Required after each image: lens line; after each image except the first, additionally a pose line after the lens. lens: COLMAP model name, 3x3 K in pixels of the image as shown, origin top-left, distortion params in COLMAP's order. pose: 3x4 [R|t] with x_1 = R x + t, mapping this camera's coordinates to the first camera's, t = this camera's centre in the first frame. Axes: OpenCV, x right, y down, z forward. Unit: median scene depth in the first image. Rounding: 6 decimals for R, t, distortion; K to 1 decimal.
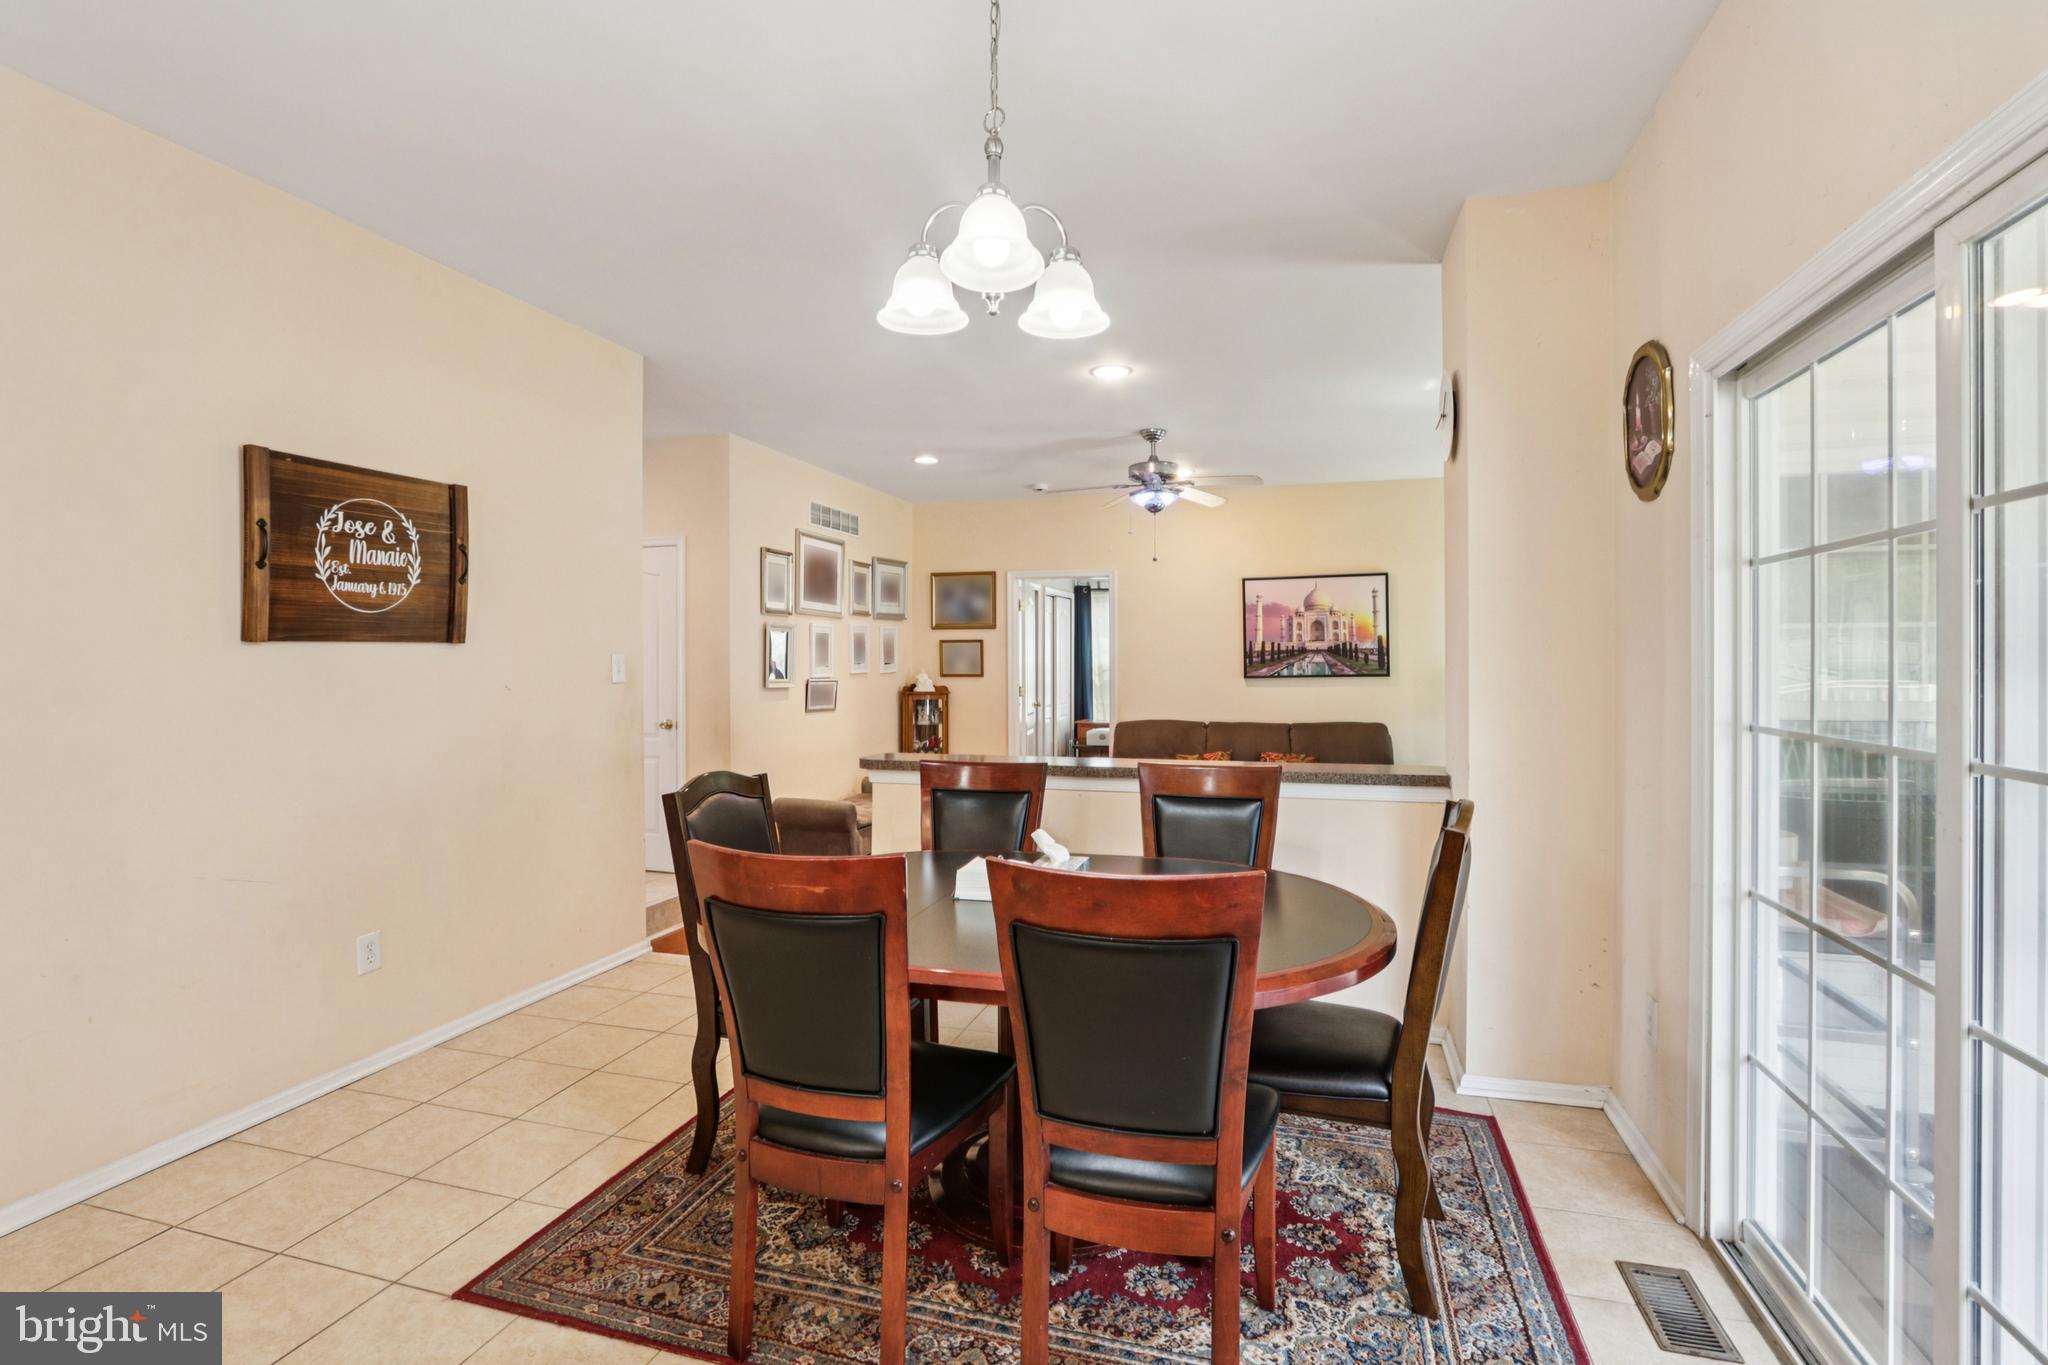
lens RADIAL K [[959.5, 0, 1017.6], [0, 959.5, 669.5], [0, 0, 1]] dist [-0.024619, 0.006345]
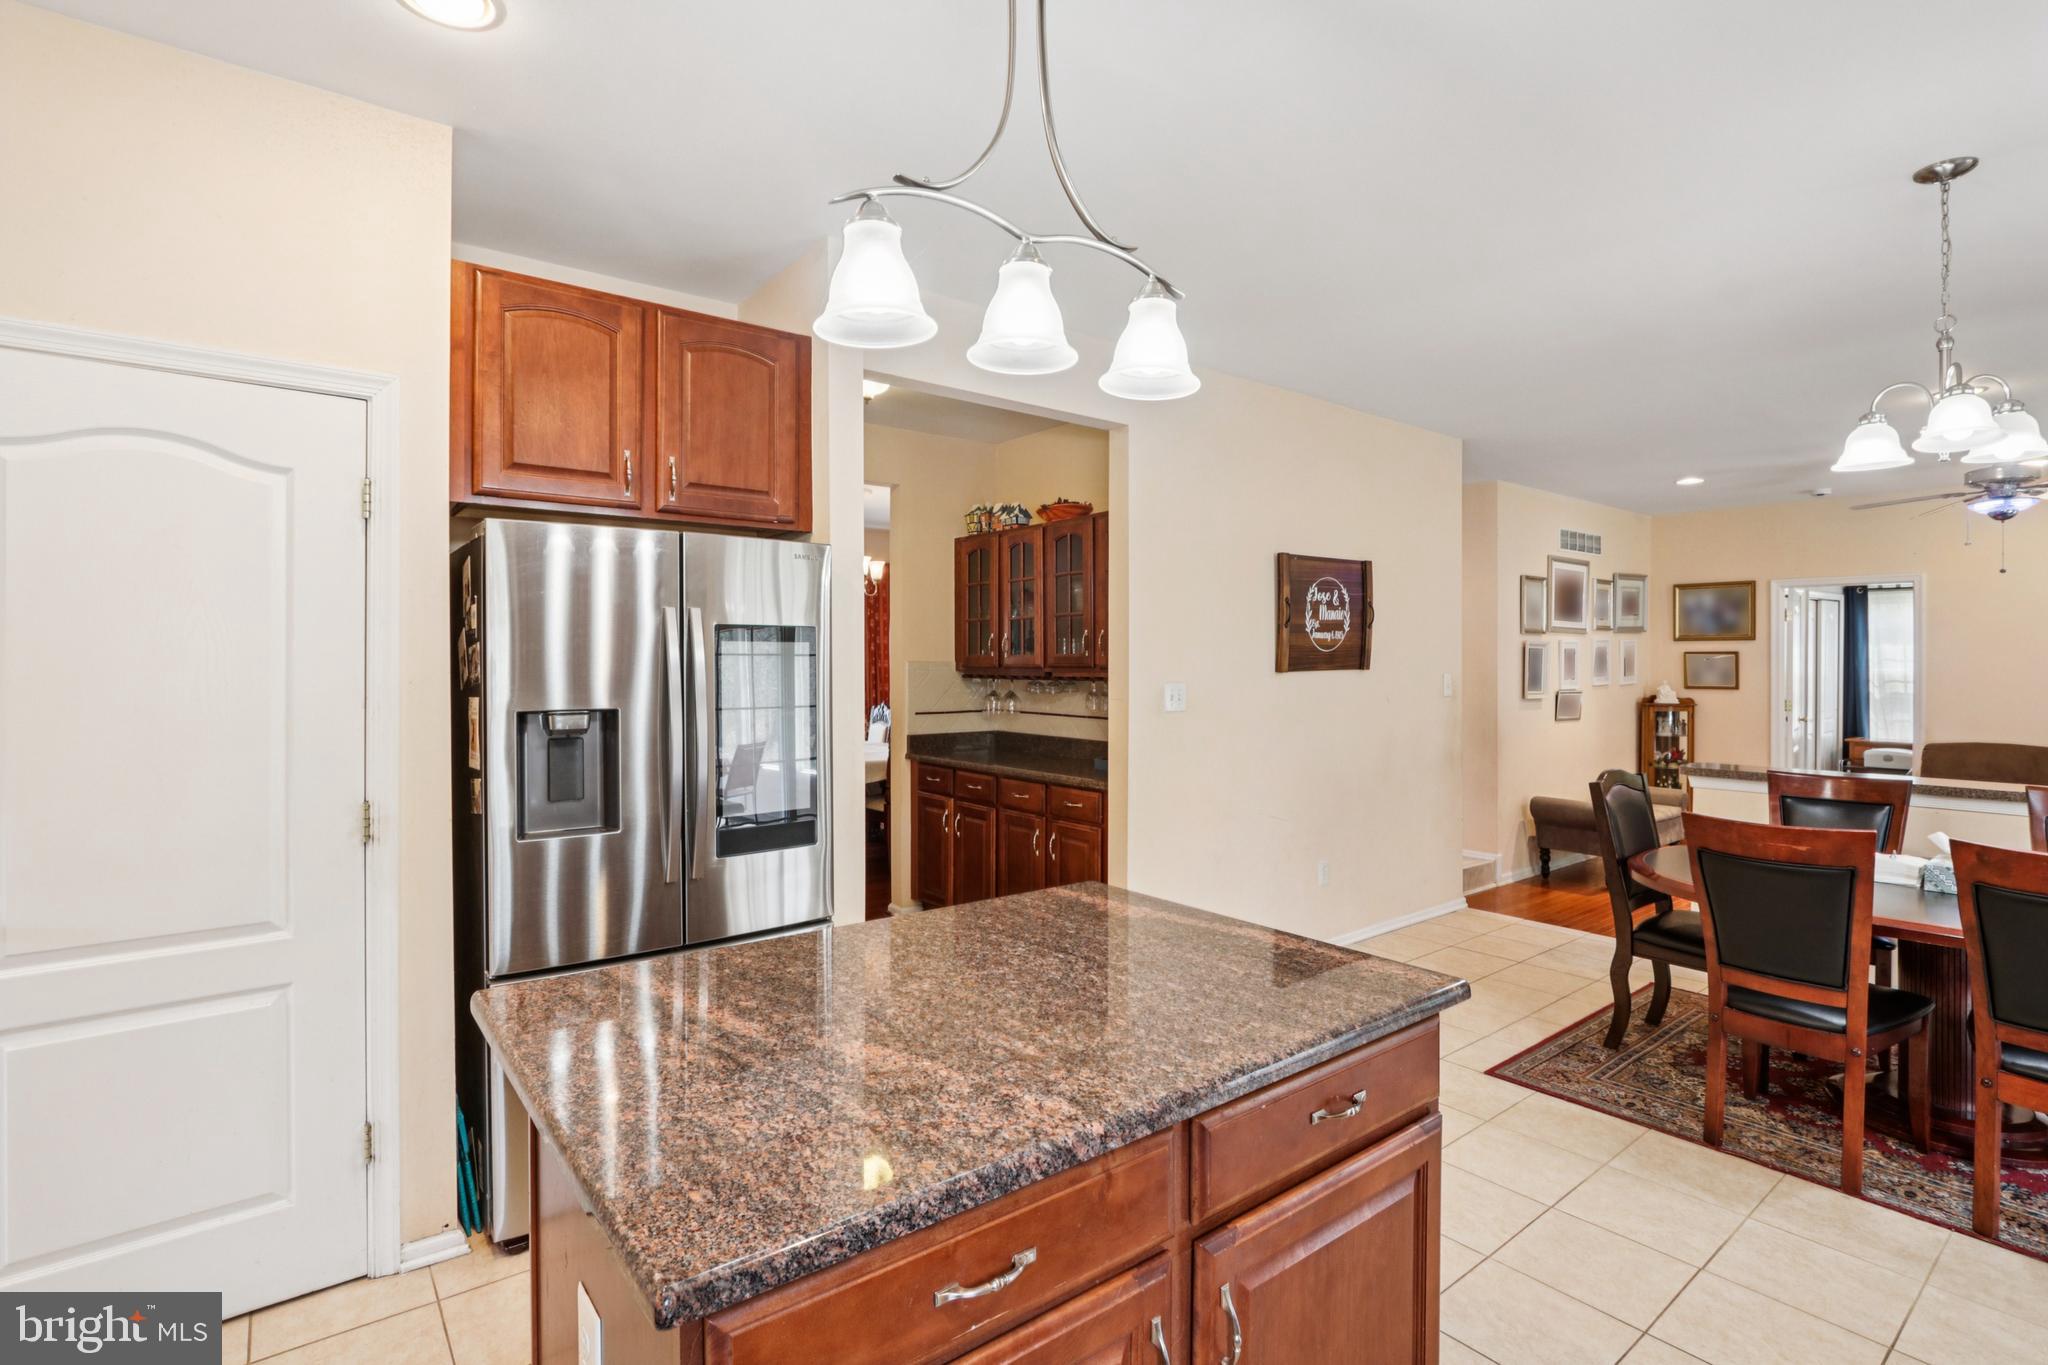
lens RADIAL K [[959.5, 0, 1017.6], [0, 959.5, 669.5], [0, 0, 1]] dist [-0.024619, 0.006345]
pose [[0.813508, 0.006148, -0.581521, -0.081412], [-0.004825, 0.999981, 0.003821, -0.014590], [0.581534, -0.000302, 0.813522, -0.233247]]
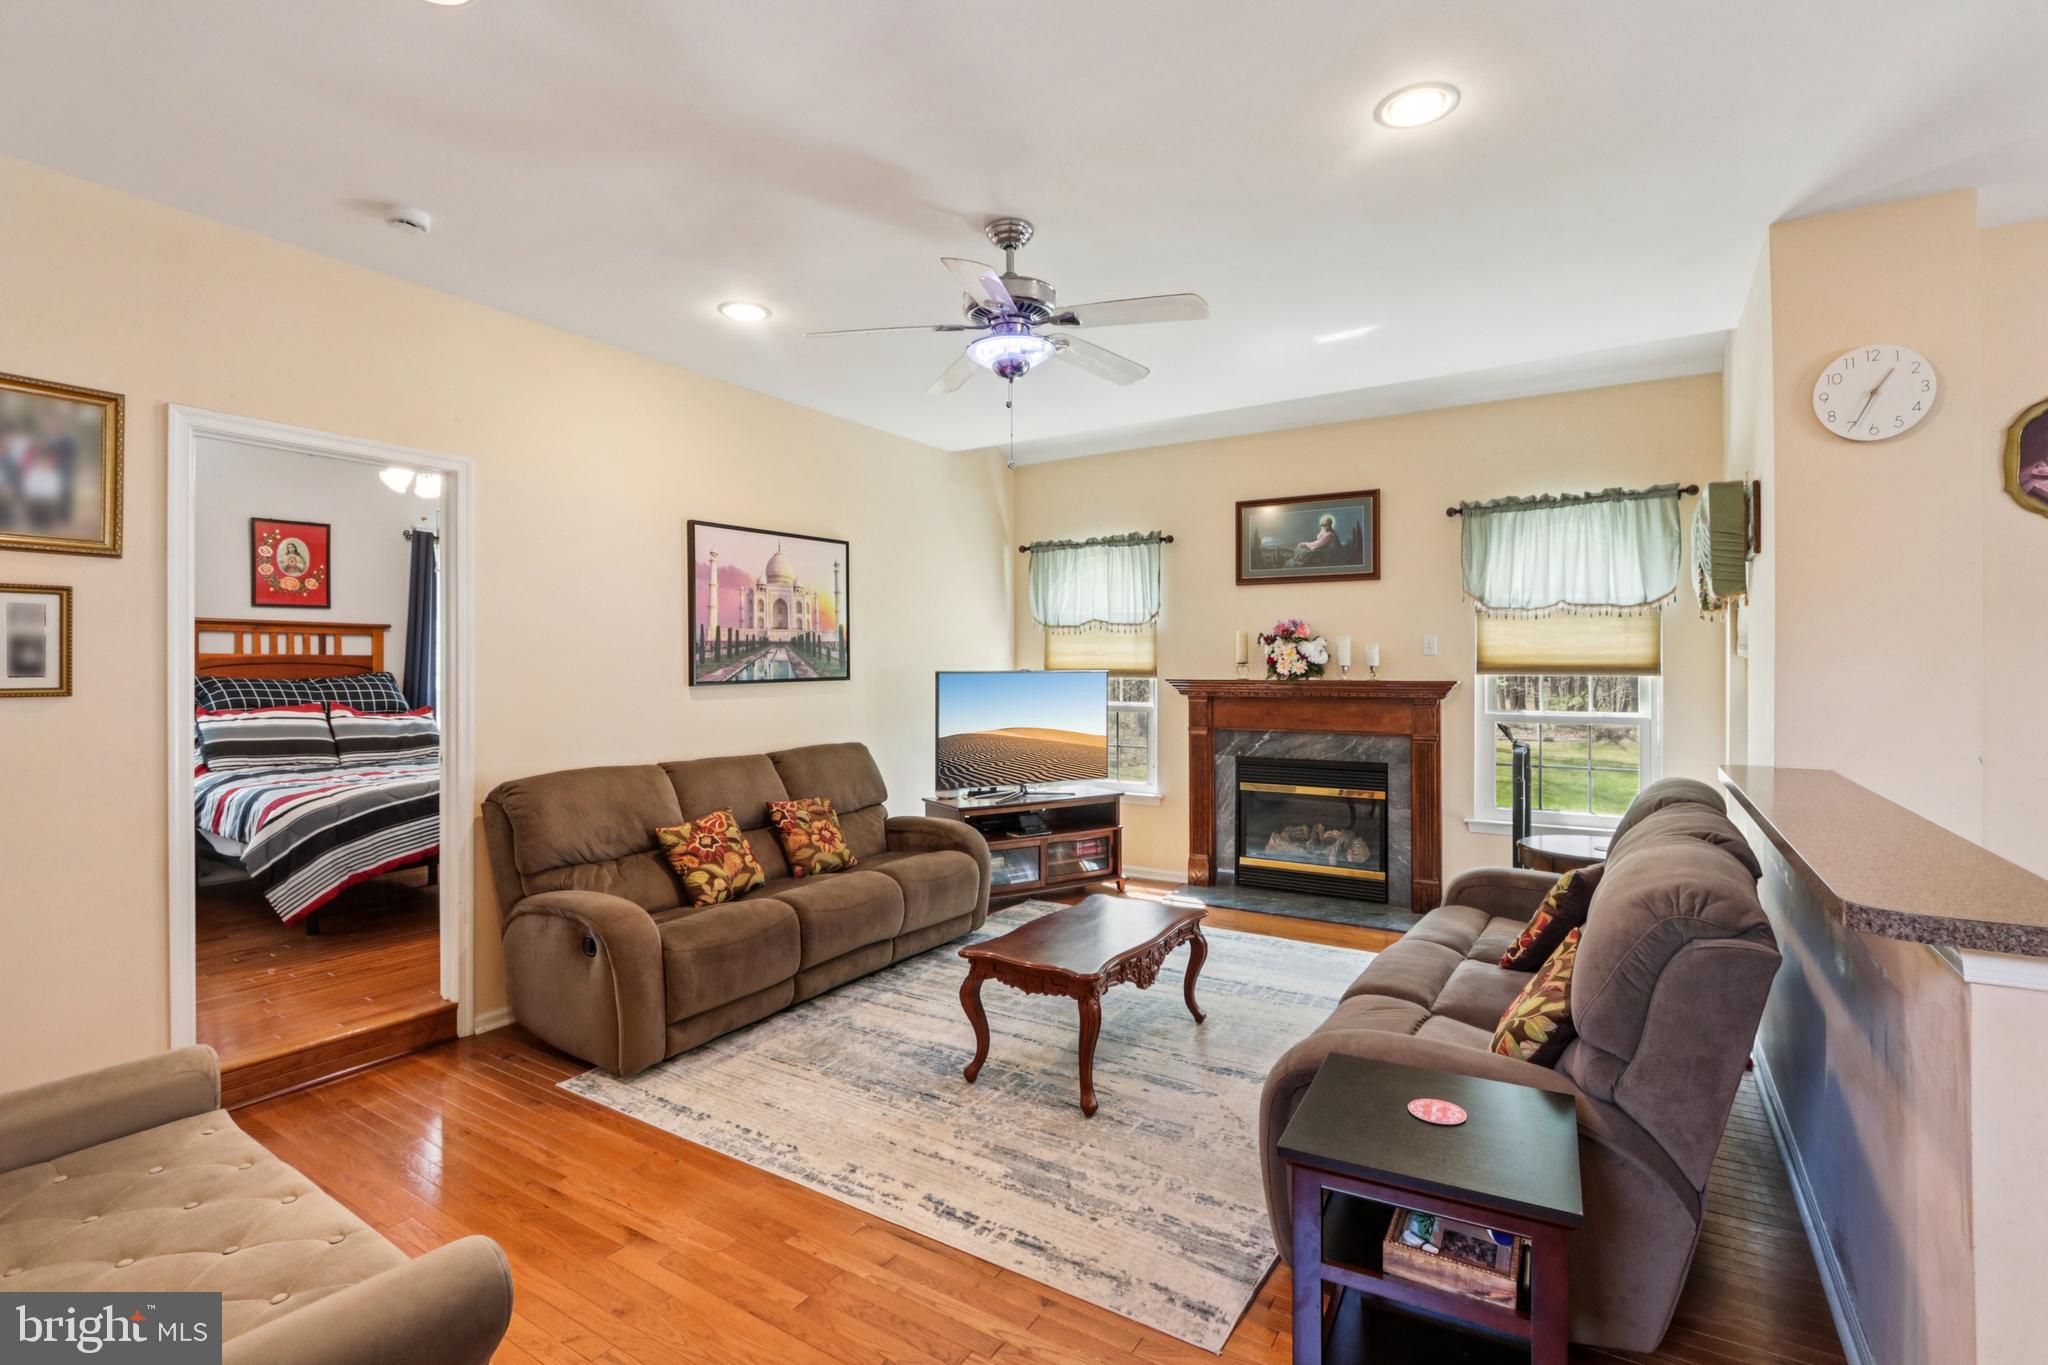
lens RADIAL K [[959.5, 0, 1017.6], [0, 959.5, 669.5], [0, 0, 1]] dist [-0.024619, 0.006345]
pose [[0.268426, -0.001735, 0.963299, -0.302207], [0.006836, 0.999977, -0.000104, 0.000236], [-0.963276, 0.006613, 0.268432, 0.668148]]
